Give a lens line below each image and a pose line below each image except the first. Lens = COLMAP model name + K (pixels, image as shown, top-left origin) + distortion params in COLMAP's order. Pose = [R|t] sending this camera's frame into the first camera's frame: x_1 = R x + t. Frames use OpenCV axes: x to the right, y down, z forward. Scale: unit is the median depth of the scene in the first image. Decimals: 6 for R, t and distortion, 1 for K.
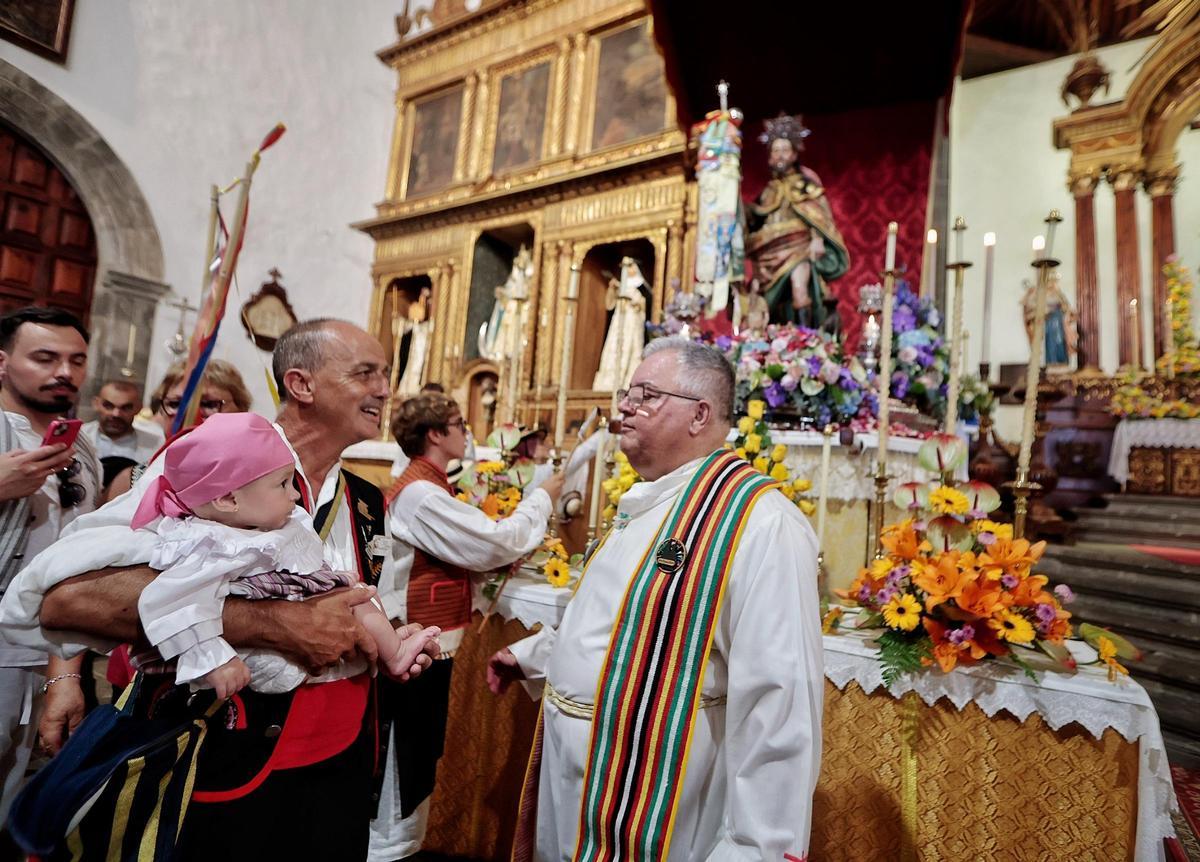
lens RADIAL K [[629.9, 0, 646.9], [0, 629.9, 431.0], [0, 0, 1]] dist [-0.000981, 0.001772]
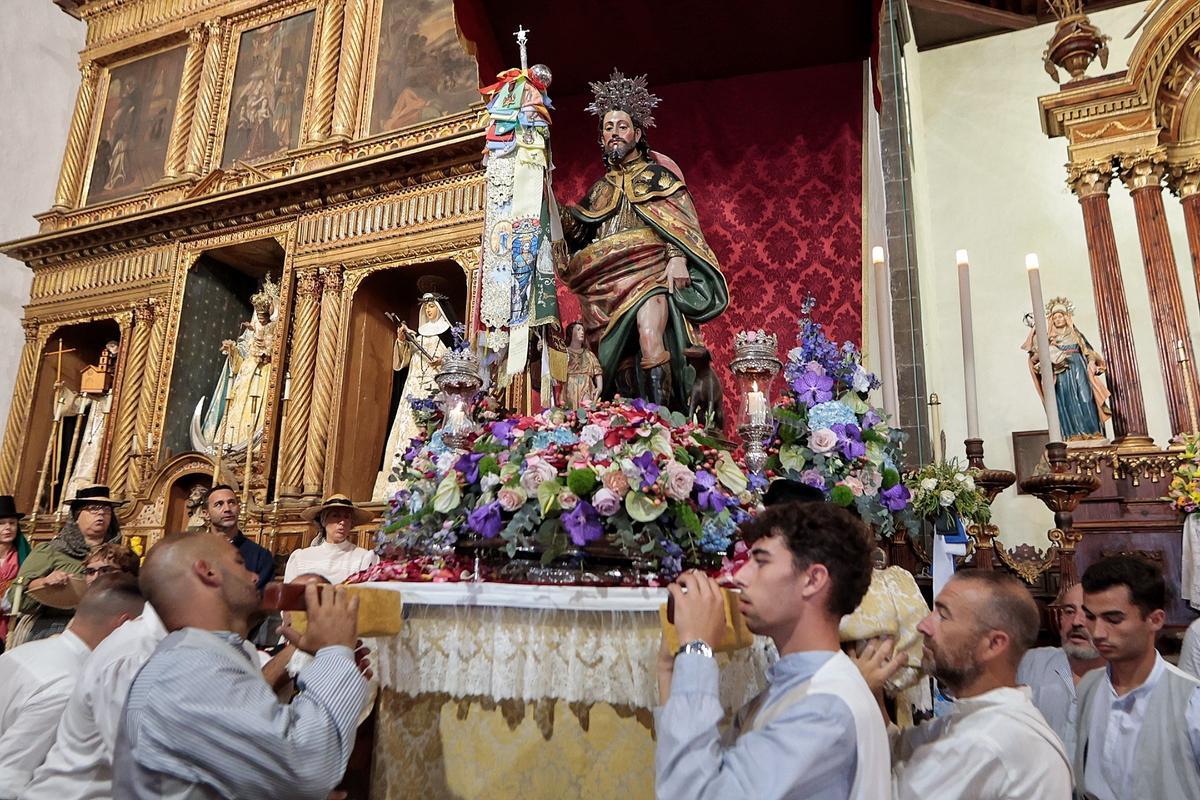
lens RADIAL K [[932.2, 0, 607.9], [0, 932.2, 378.7], [0, 0, 1]] dist [0.001580, 0.008158]
pose [[0.995554, -0.022421, 0.091489, 0.069316], [0.037795, 0.984730, -0.169938, -0.019319], [-0.086282, 0.172640, 0.981199, 0.070624]]
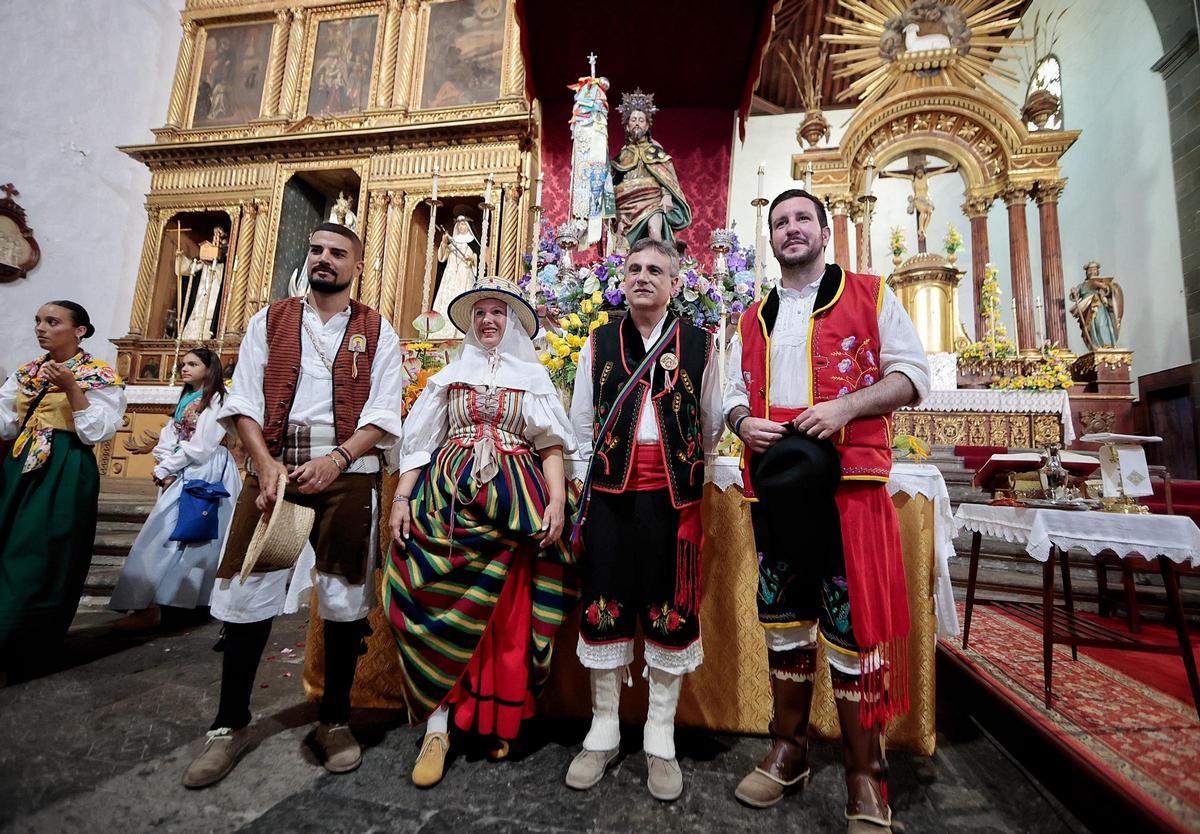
lens RADIAL K [[614.7, 0, 625.8], [0, 614.7, 411.8], [0, 0, 1]] dist [-0.007895, 0.006036]
pose [[0.939897, 0.011679, 0.341259, -0.123777], [-0.000676, 0.999477, -0.032343, 0.091039], [-0.341458, 0.030168, 0.939413, -0.044722]]
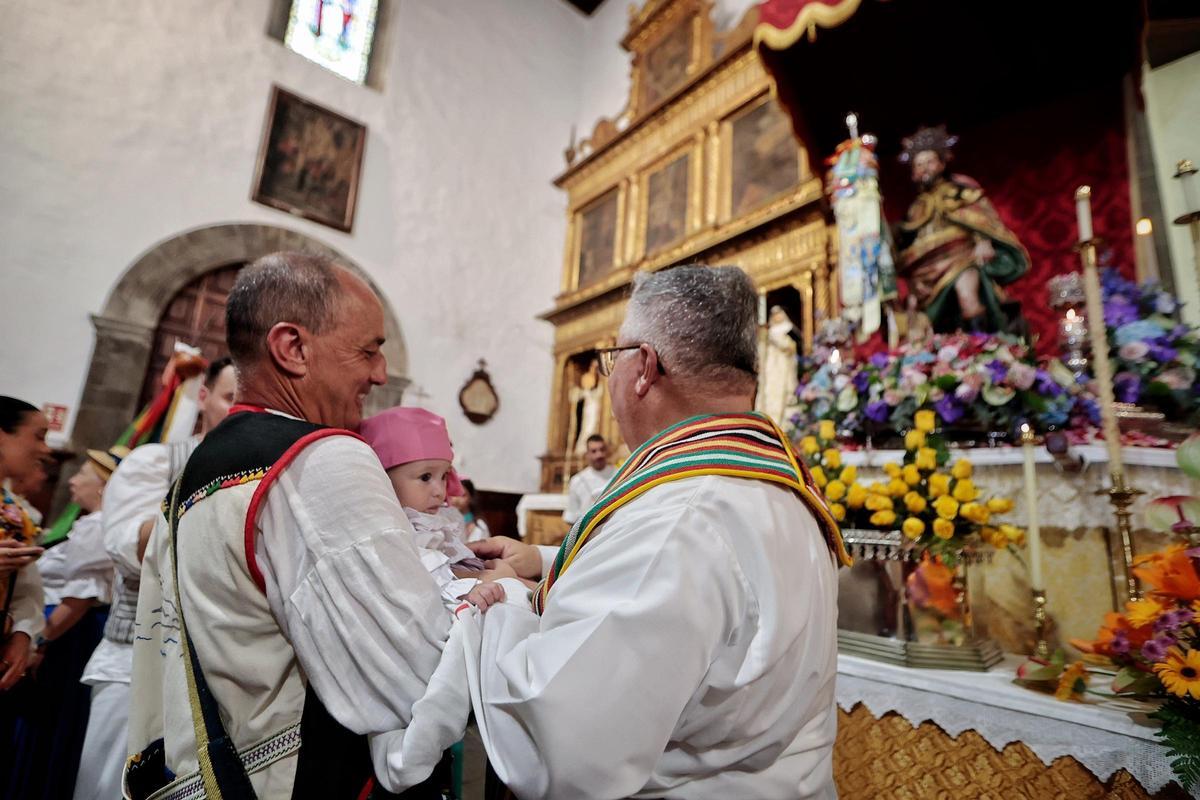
lens RADIAL K [[580.1, 0, 590.1], [0, 580.1, 398.8], [0, 0, 1]] dist [0.001715, 0.001009]
pose [[0.931447, -0.092550, -0.351910, 0.010150], [0.037242, 0.986282, -0.160814, 0.018624], [0.361966, 0.136684, 0.922116, 0.032245]]
